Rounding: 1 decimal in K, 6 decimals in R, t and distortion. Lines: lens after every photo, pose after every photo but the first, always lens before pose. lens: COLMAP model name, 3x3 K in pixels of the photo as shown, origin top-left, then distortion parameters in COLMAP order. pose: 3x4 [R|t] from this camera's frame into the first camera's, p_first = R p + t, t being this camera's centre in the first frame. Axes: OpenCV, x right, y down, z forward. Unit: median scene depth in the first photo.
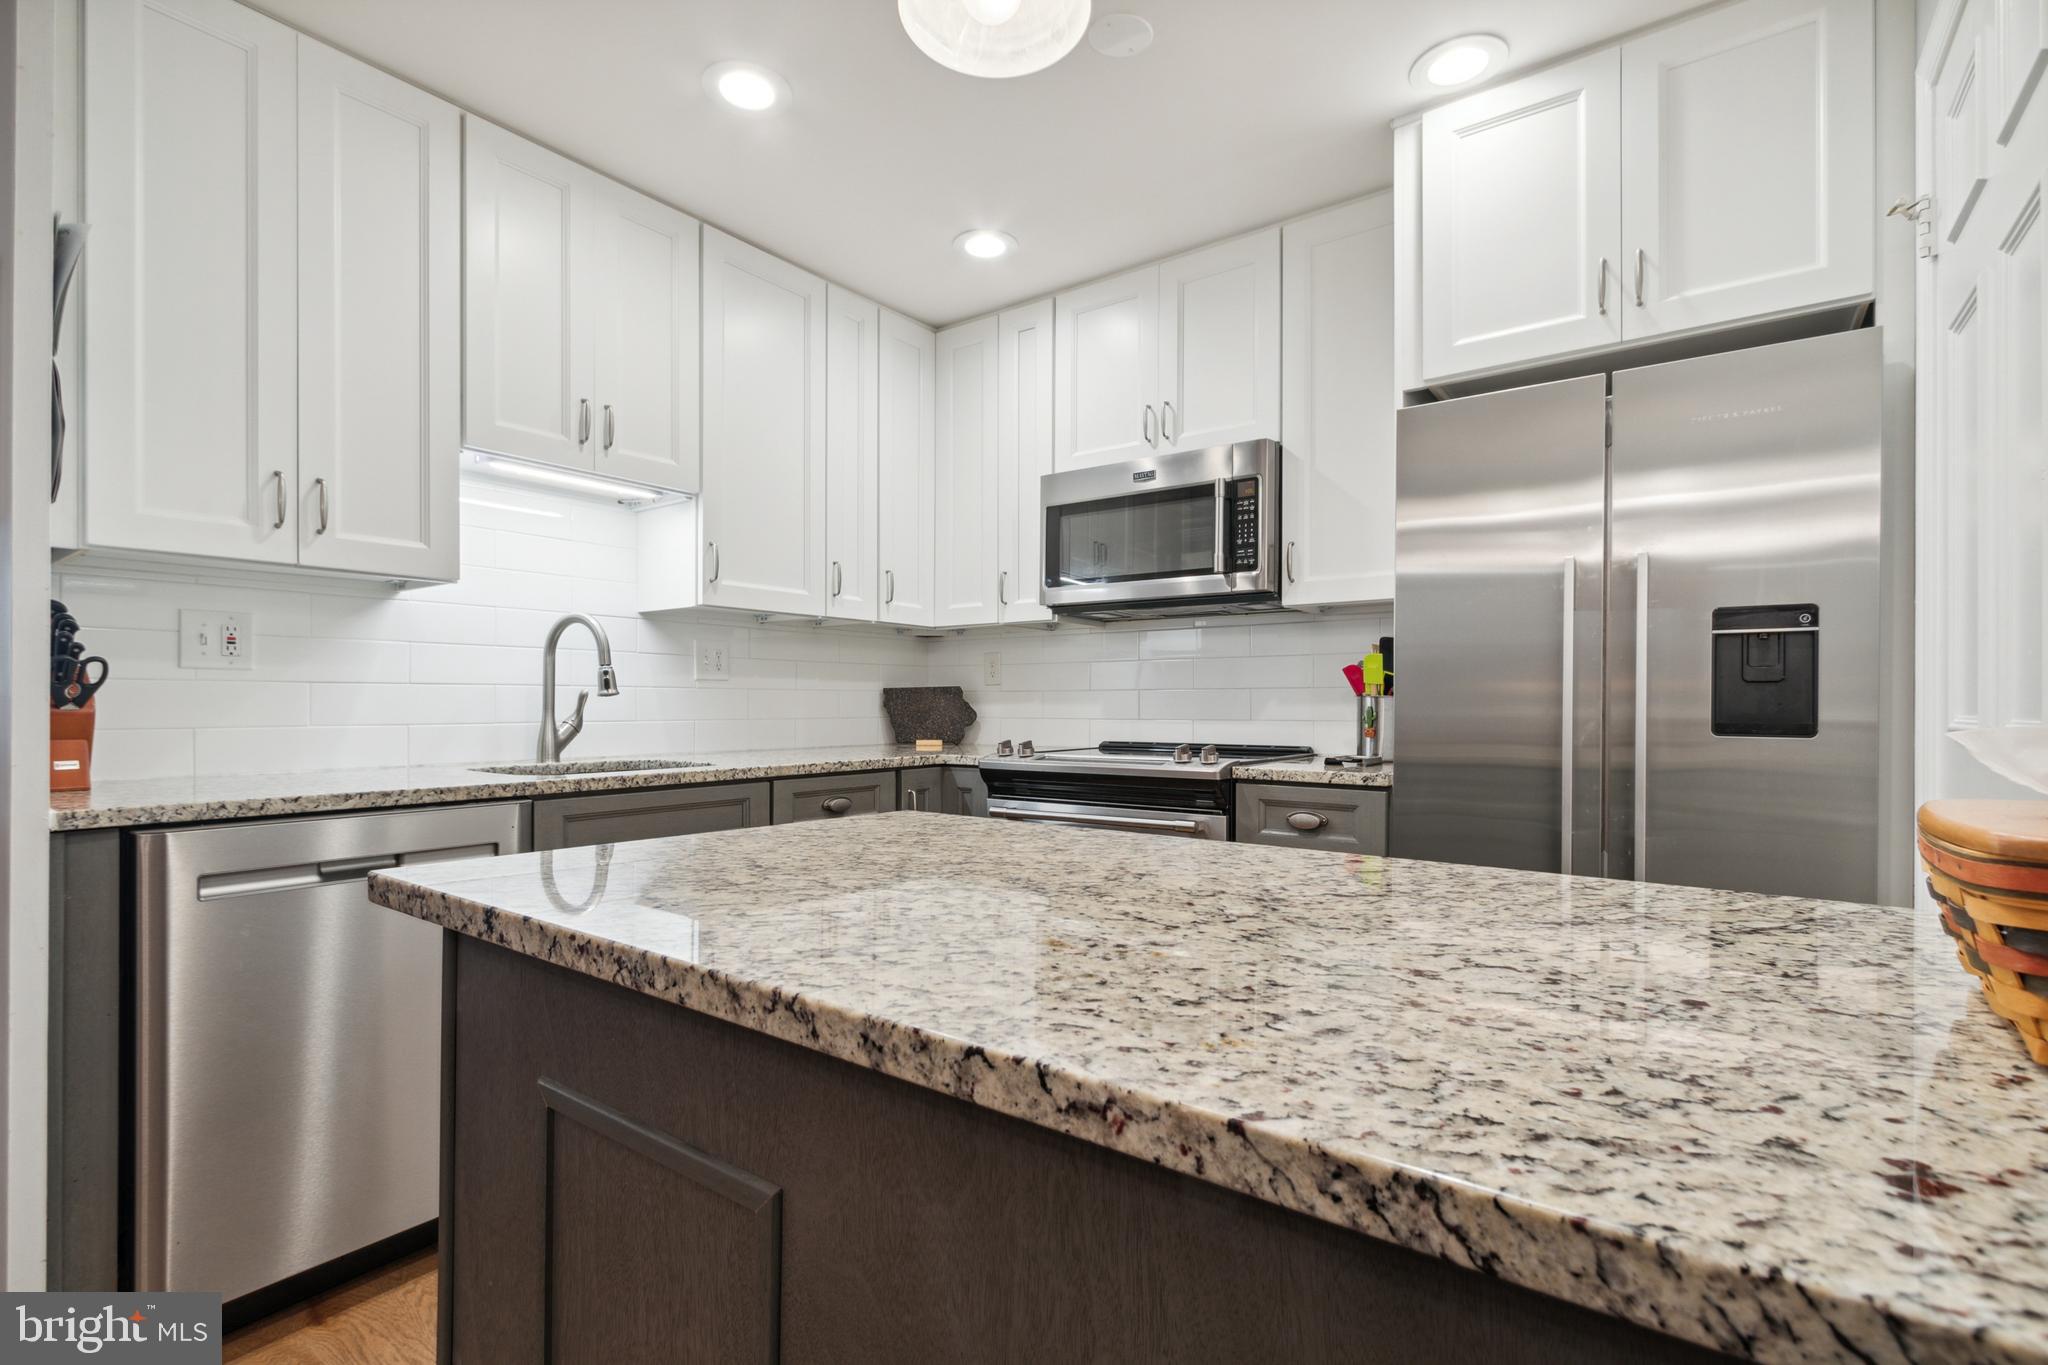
lens RADIAL K [[945.5, 0, 1020.4], [0, 945.5, 706.4], [0, 0, 1]] dist [-0.000423, 0.000056]
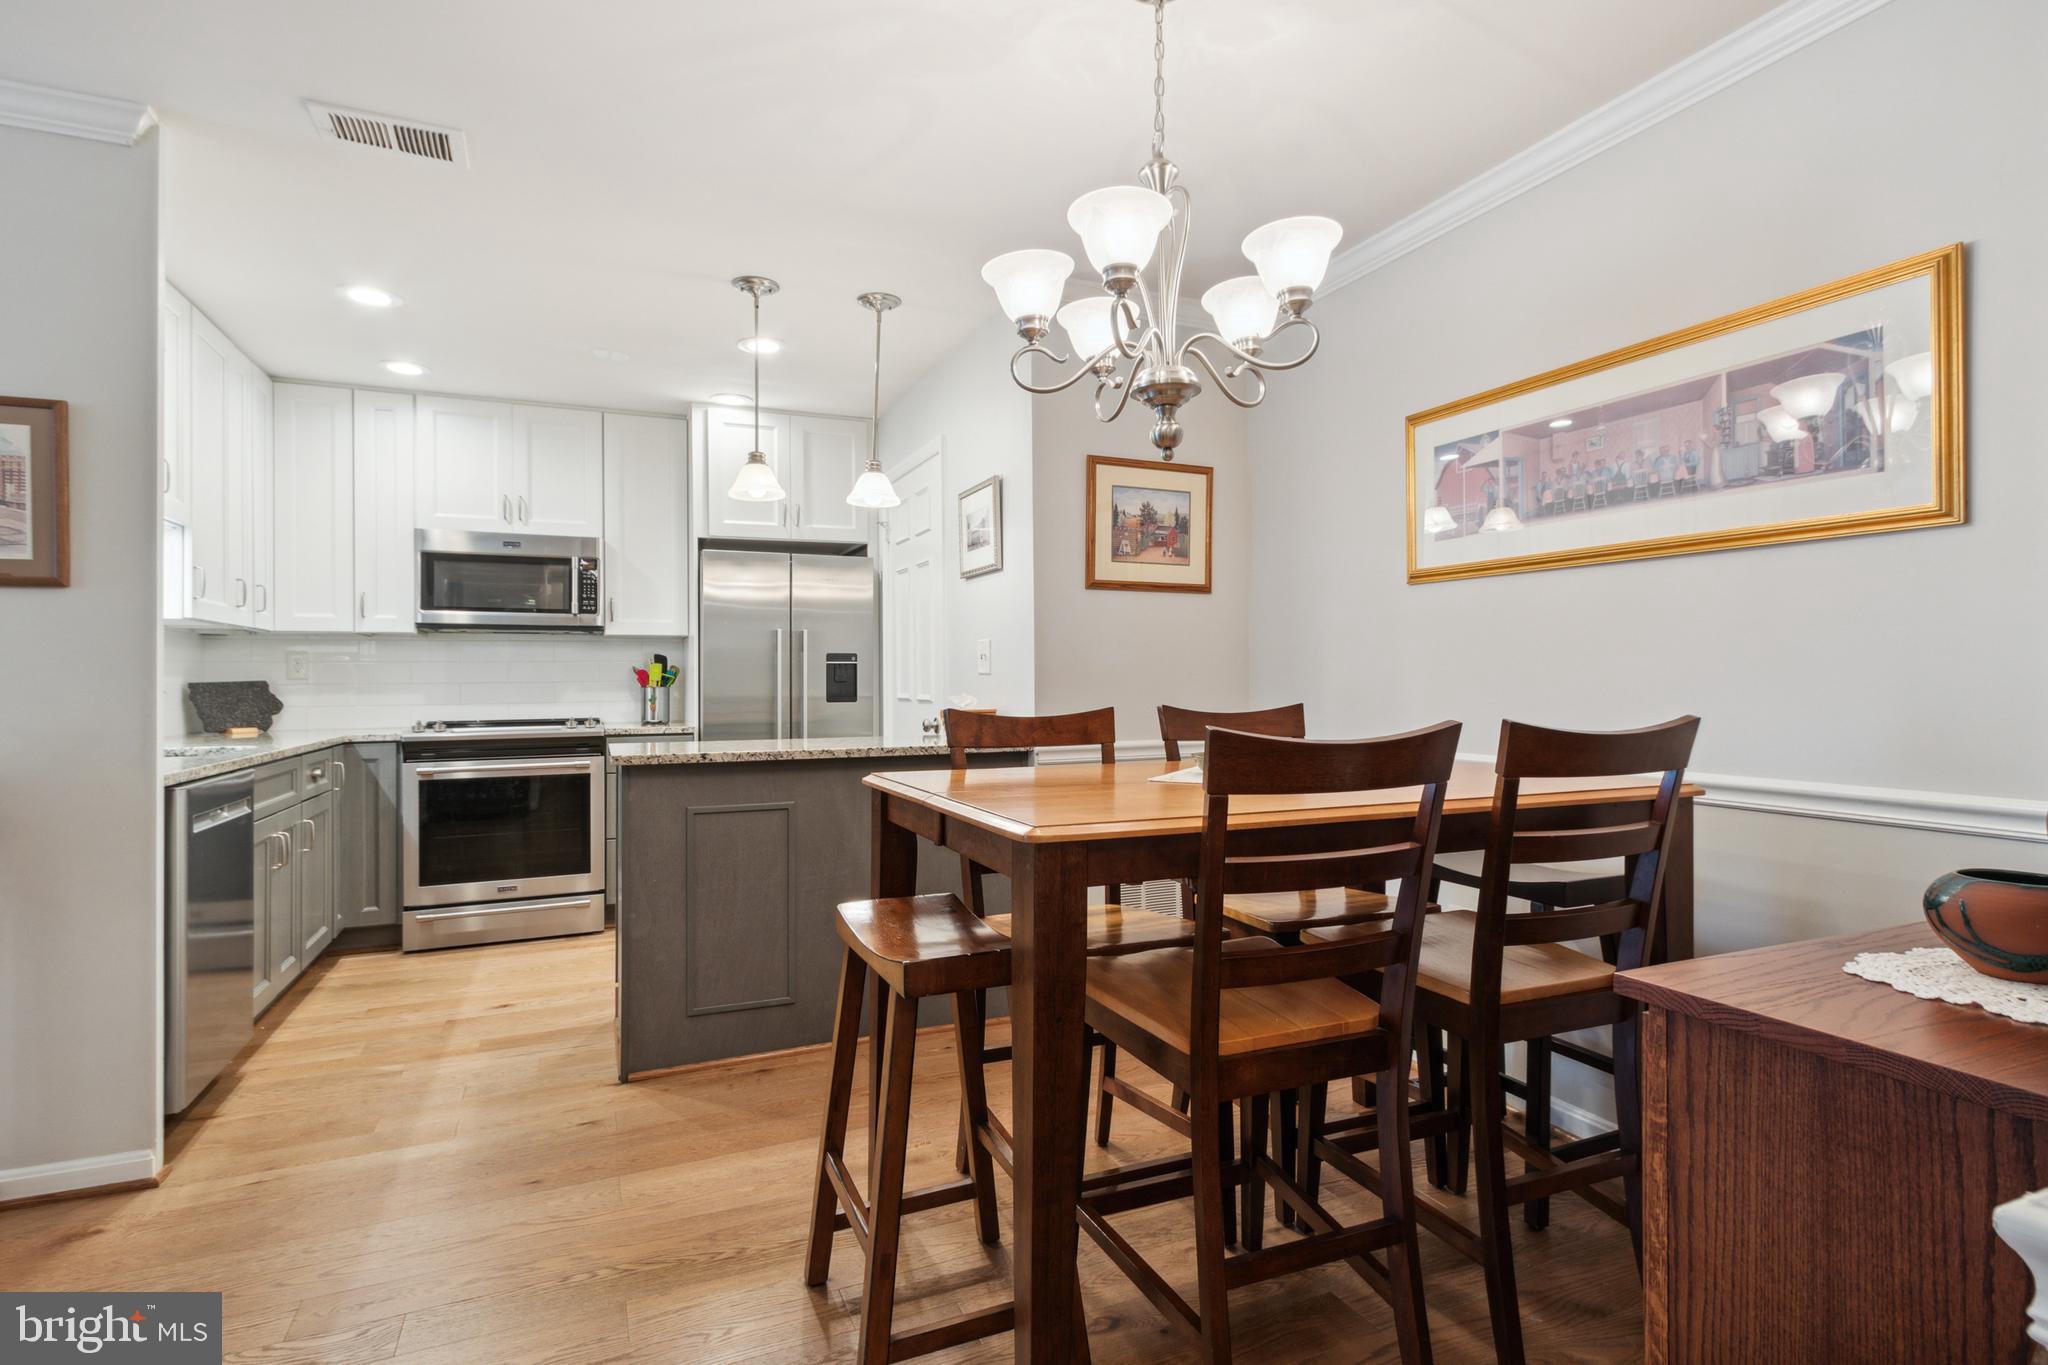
lens RADIAL K [[1004.8, 0, 1023.3], [0, 1004.8, 670.8], [0, 0, 1]] dist [0.016073, -0.000194]
pose [[0.504879, 0.001962, 0.863188, -0.981142], [0.010393, 0.999911, -0.008351, -0.019246], [-0.863127, 0.013187, 0.504814, -0.611525]]
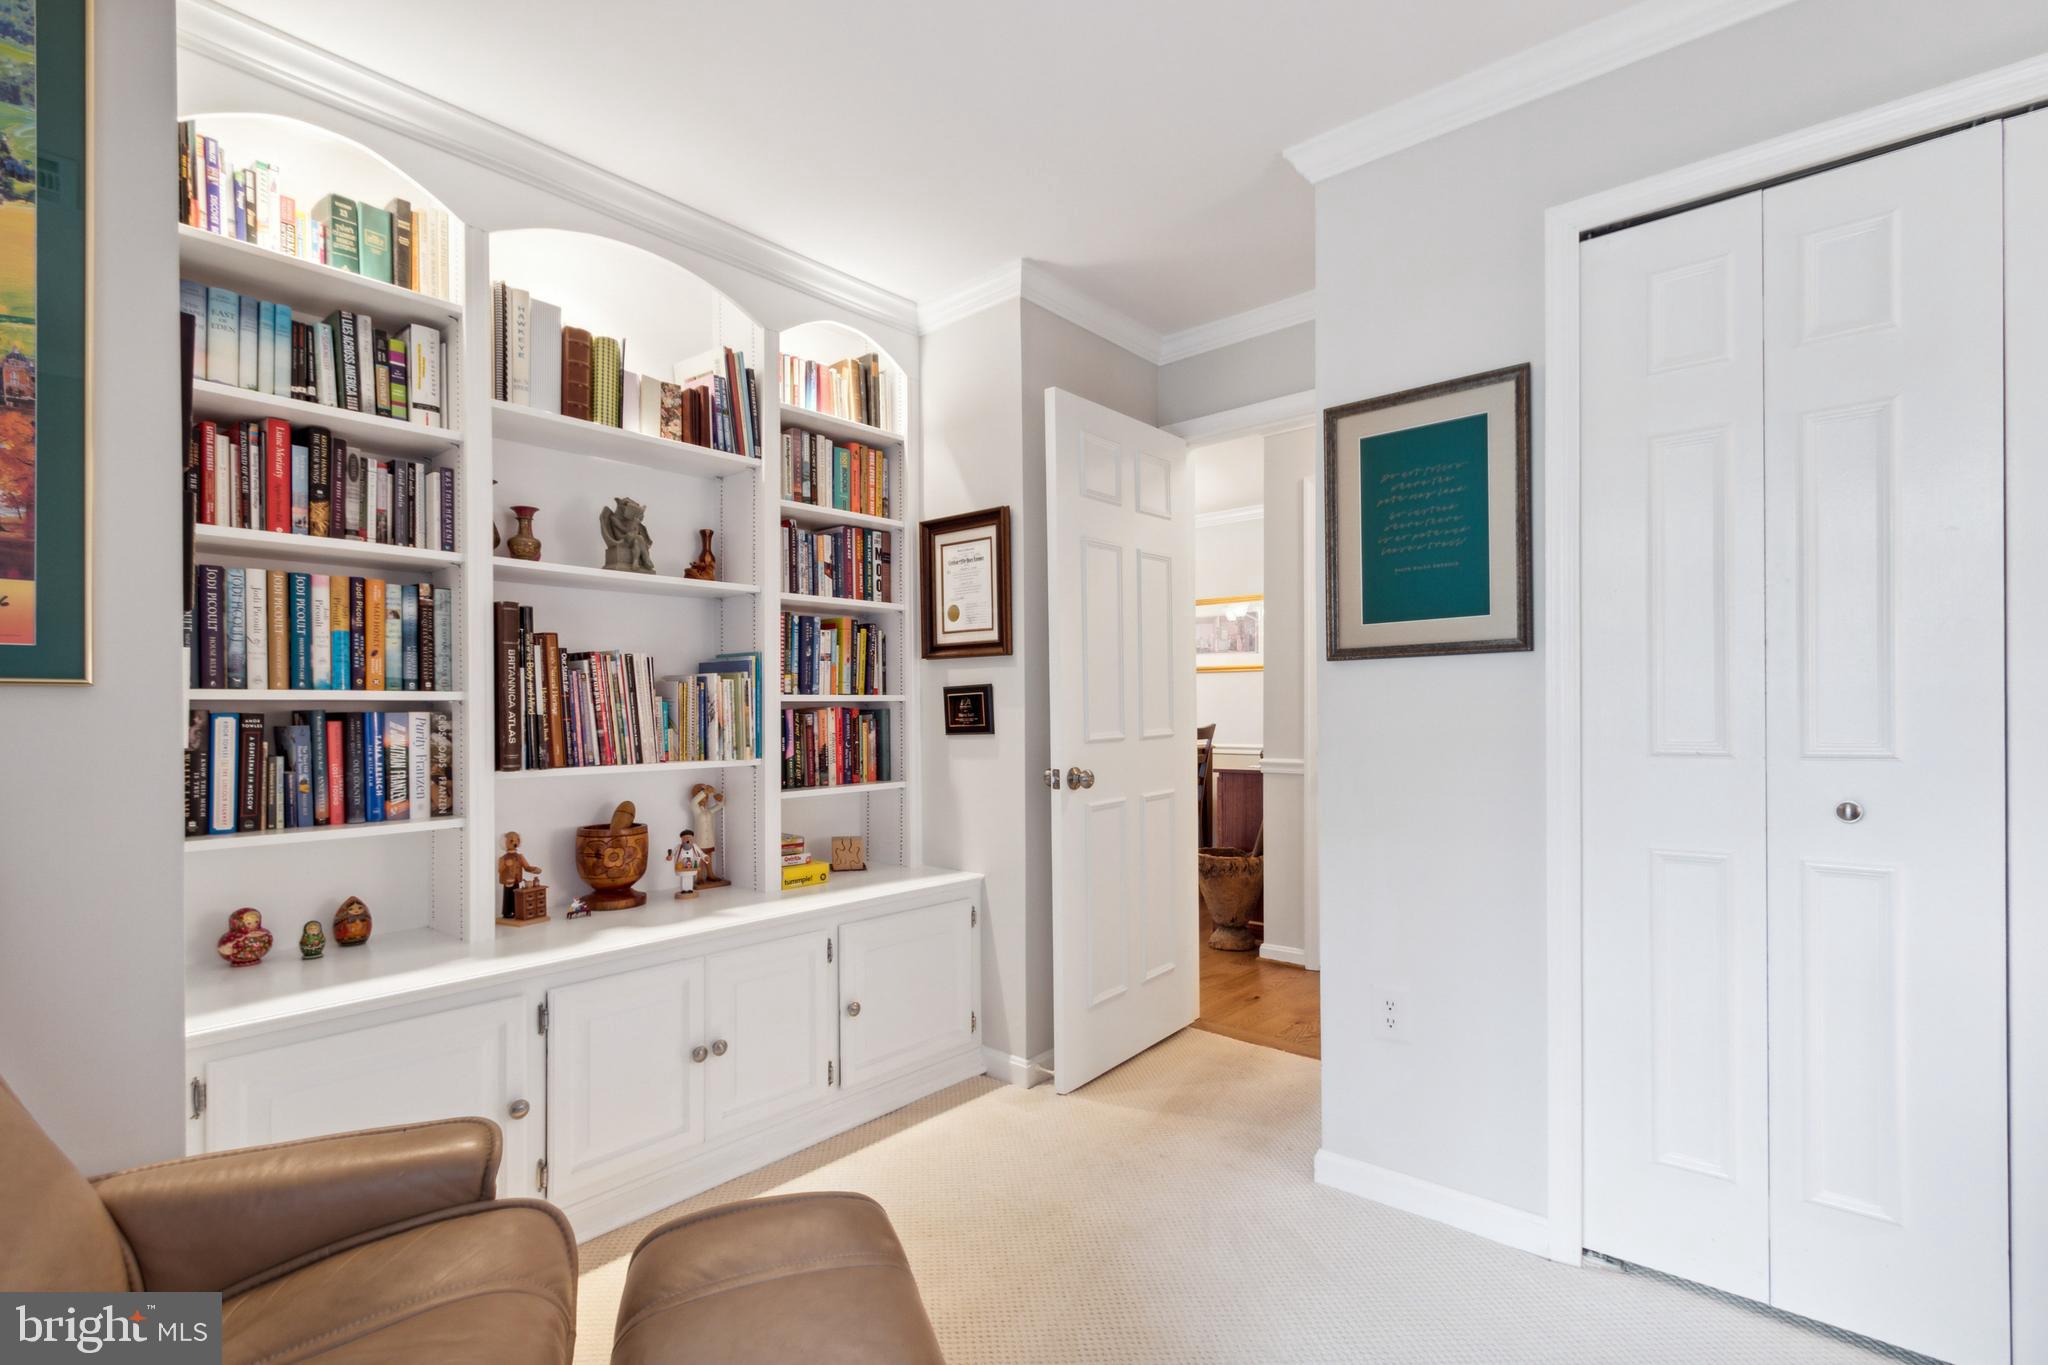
lens RADIAL K [[955.0, 0, 1012.1], [0, 955.0, 704.2], [0, 0, 1]] dist [0.002839, 0.000095]
pose [[0.087400, 0.000527, 0.996173, -2.481284], [0.009885, 0.999950, -0.001396, -0.039018], [-0.996124, 0.009969, 0.087390, -0.373250]]
